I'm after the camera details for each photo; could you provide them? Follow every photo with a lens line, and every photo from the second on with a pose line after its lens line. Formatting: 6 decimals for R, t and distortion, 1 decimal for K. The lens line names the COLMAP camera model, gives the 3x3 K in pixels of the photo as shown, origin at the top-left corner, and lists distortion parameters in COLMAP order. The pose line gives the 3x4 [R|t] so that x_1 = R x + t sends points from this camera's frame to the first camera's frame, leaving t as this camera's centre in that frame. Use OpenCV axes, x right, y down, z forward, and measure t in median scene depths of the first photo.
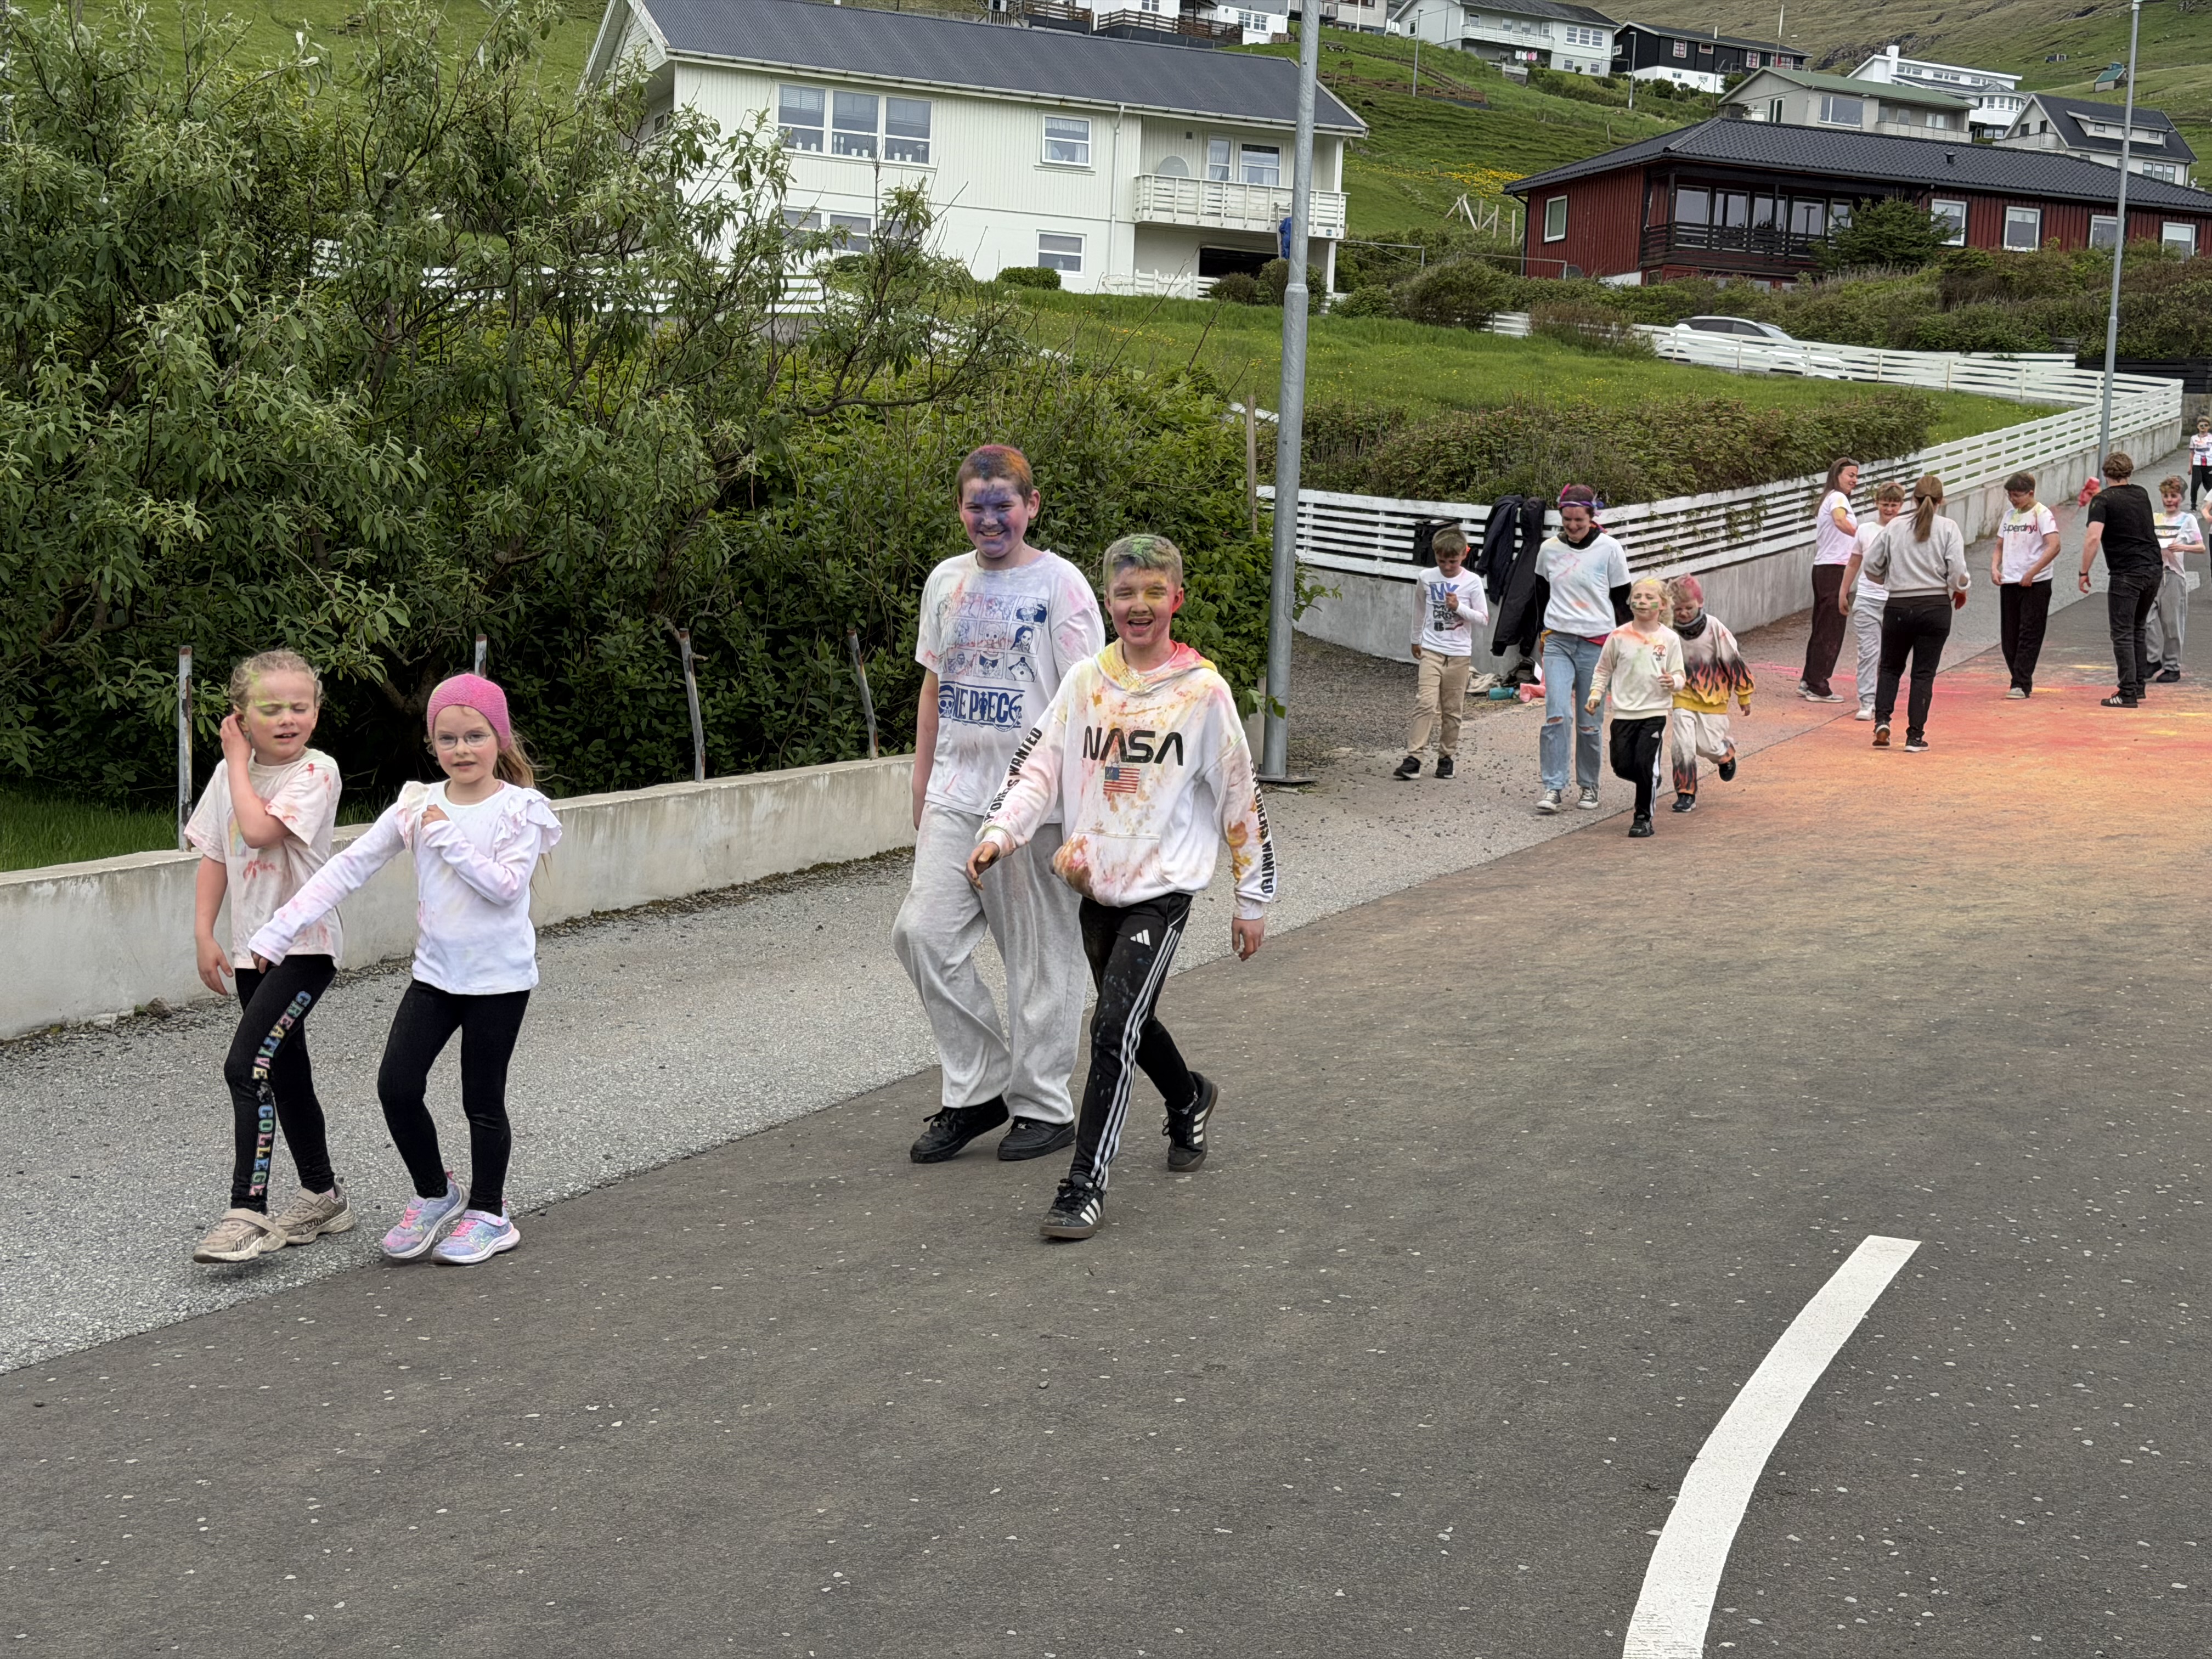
lens RADIAL K [[3047.1, 0, 1083.9], [0, 3047.1, 839.0], [0, 0, 1]] dist [0.188388, -0.395791]
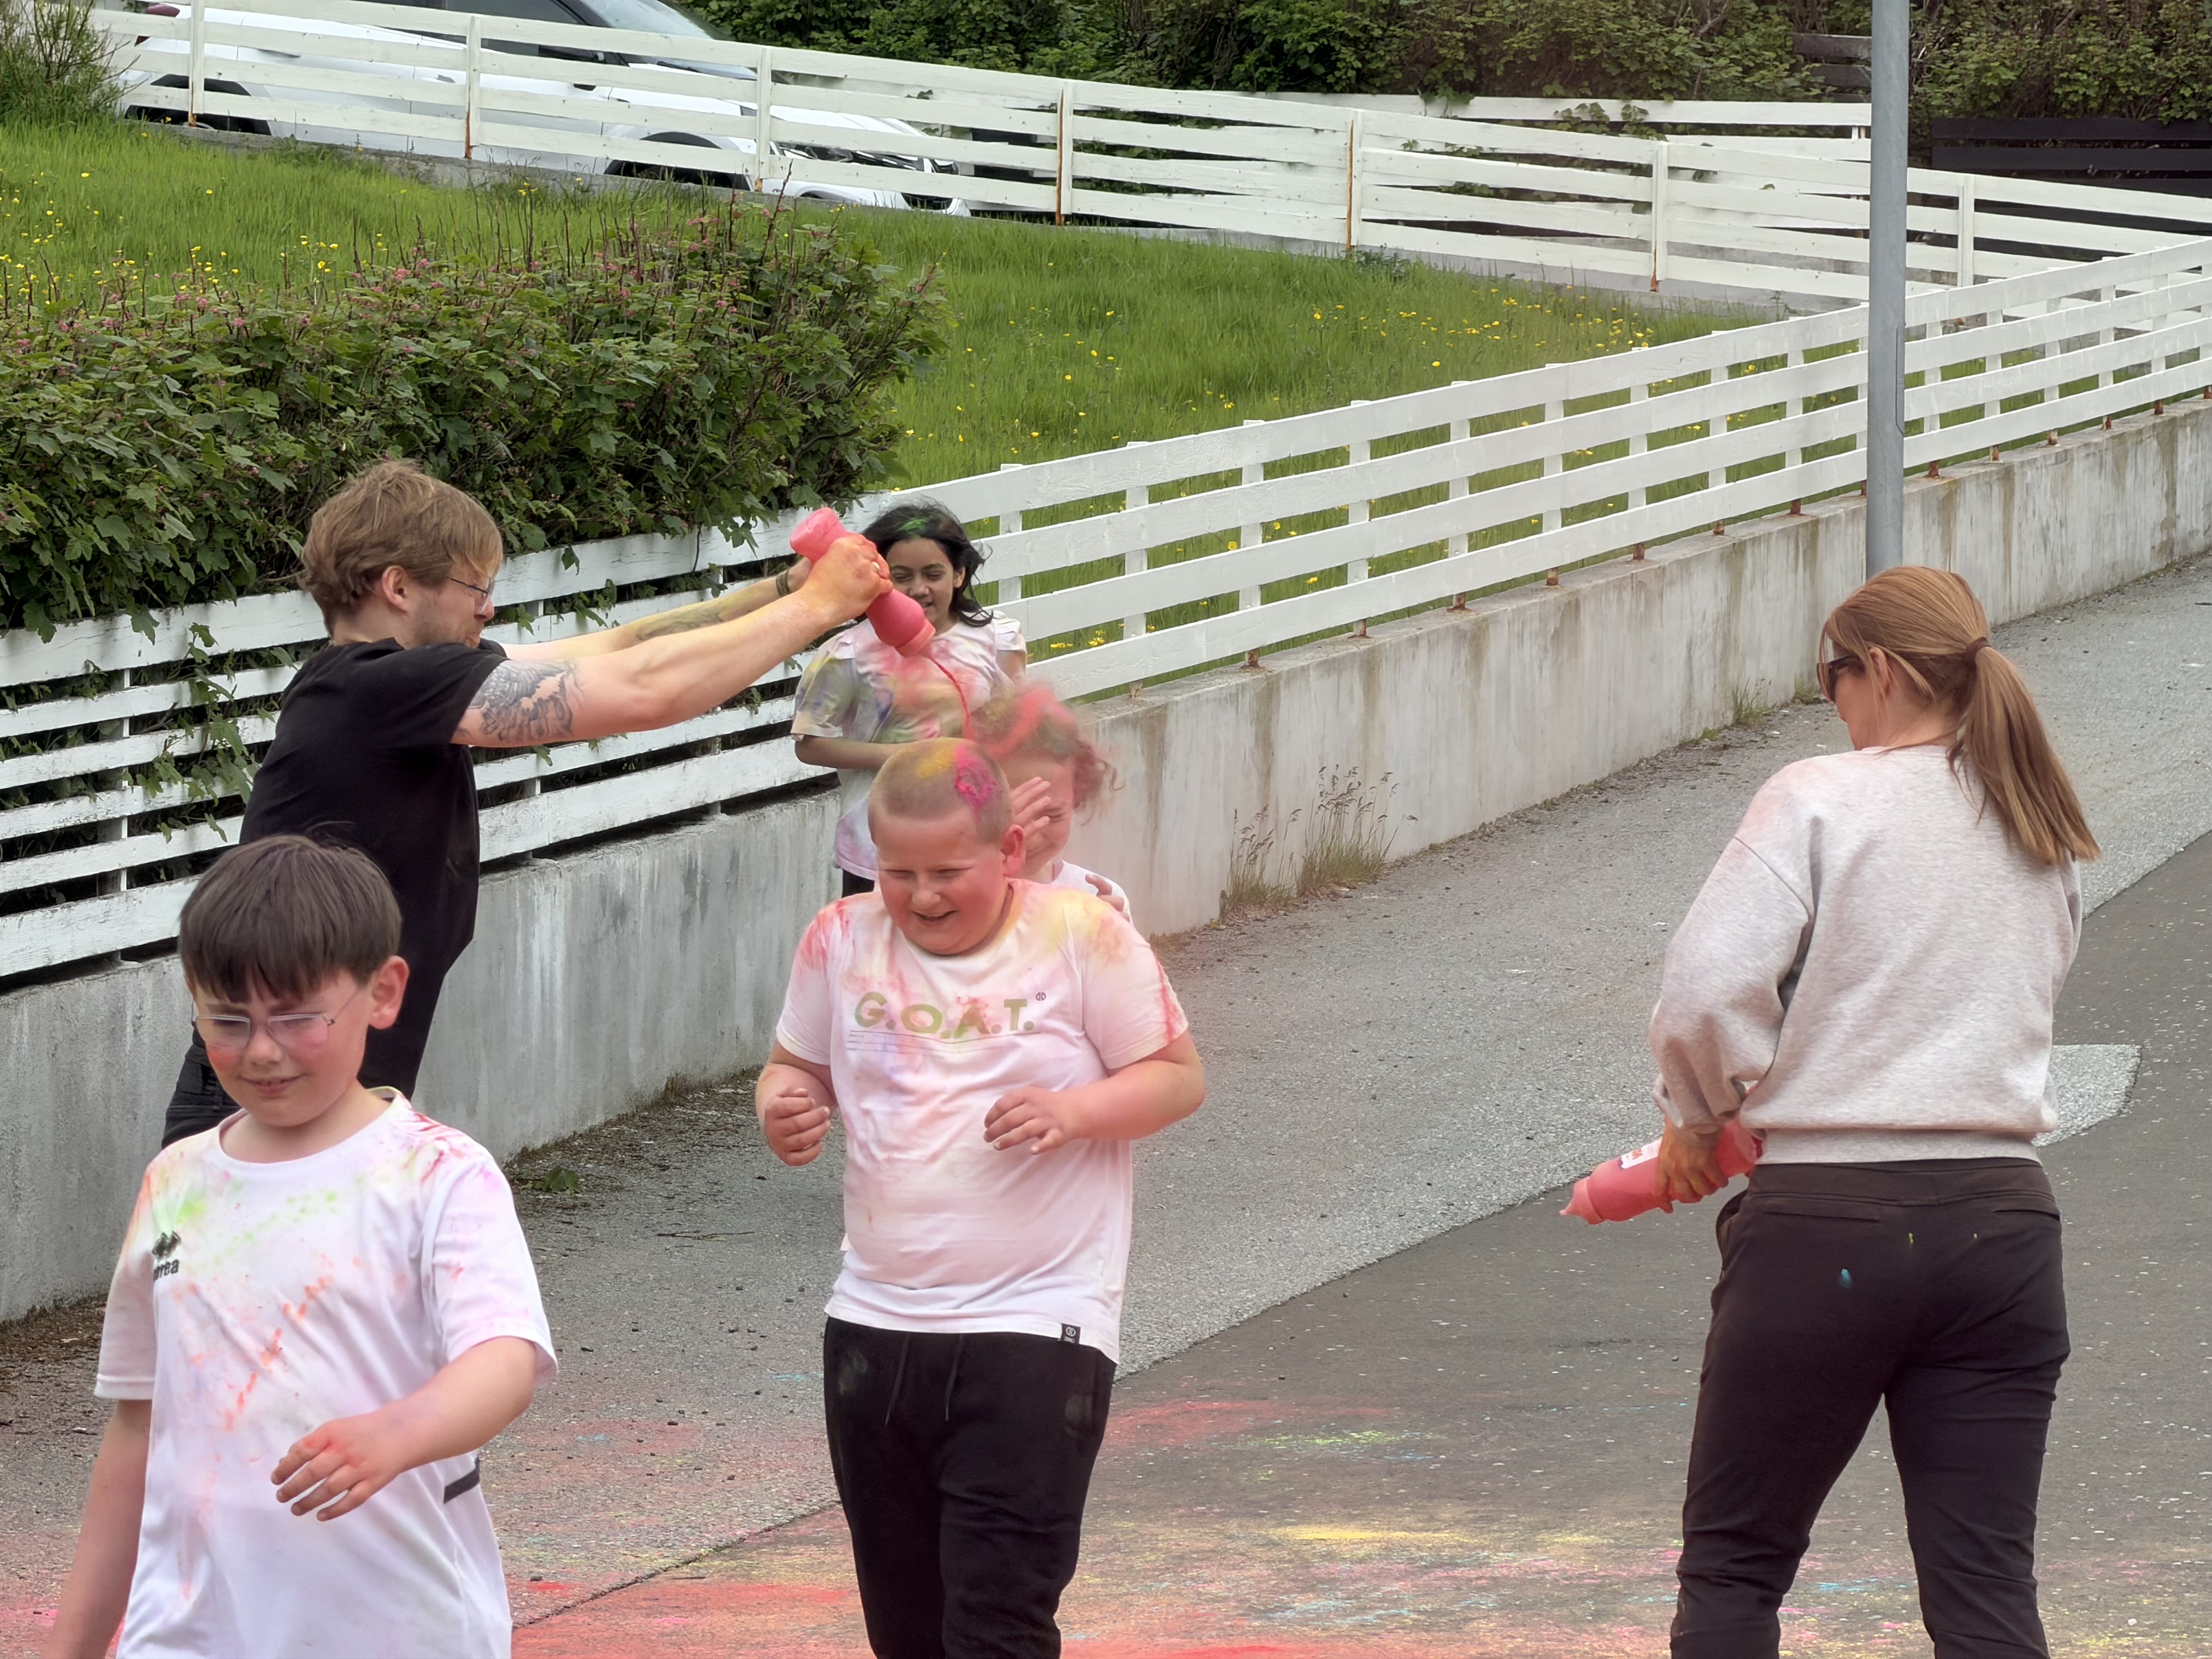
lens RADIAL K [[13198.6, 0, 1106.0], [0, 13198.6, 829.5], [0, 0, 1]] dist [0.023073, 19.857567]
pose [[0.975854, -0.019015, 0.217596, 0.054224], [0.041860, 0.994019, -0.100868, -0.006695], [-0.214377, 0.107541, 0.970813, 0.072859]]
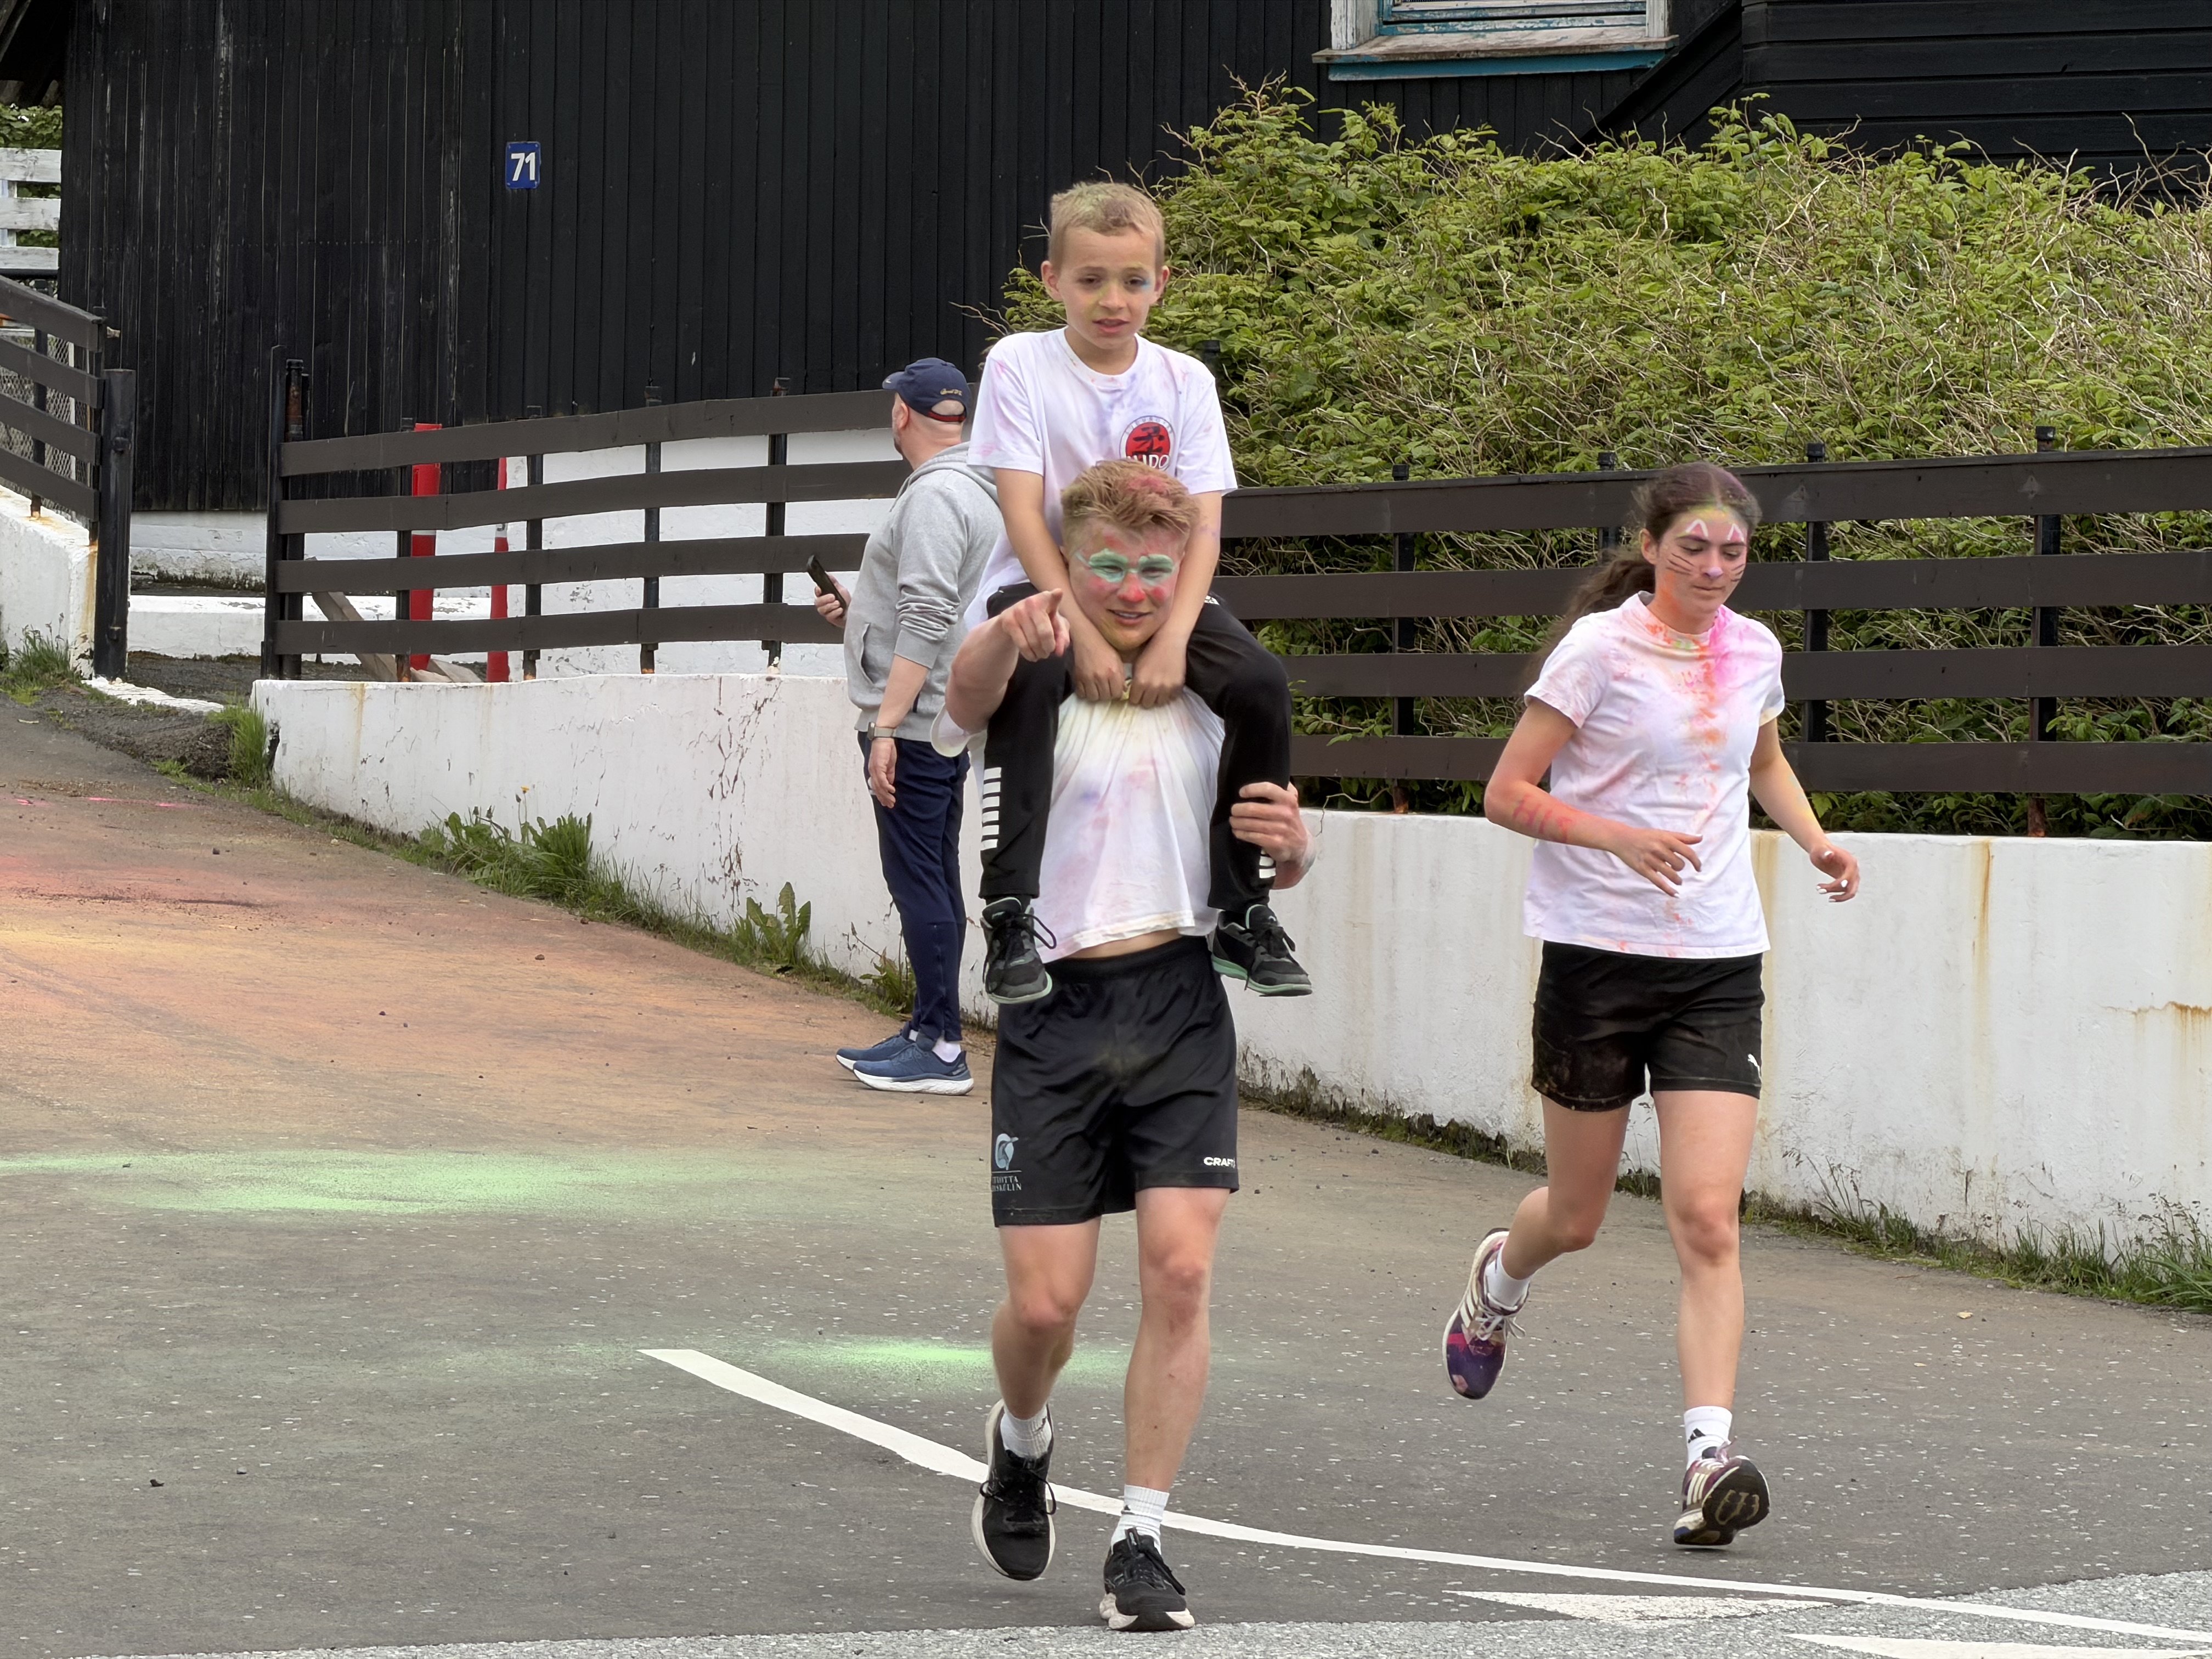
lens RADIAL K [[13198.6, 0, 1106.0], [0, 13198.6, 829.5], [0, 0, 1]] dist [0.023073, 19.857567]
pose [[0.757926, -0.036284, 0.651331, -0.233246], [0.069068, 0.997303, -0.024815, 0.009455], [-0.648674, 0.063794, 0.758388, -0.216621]]
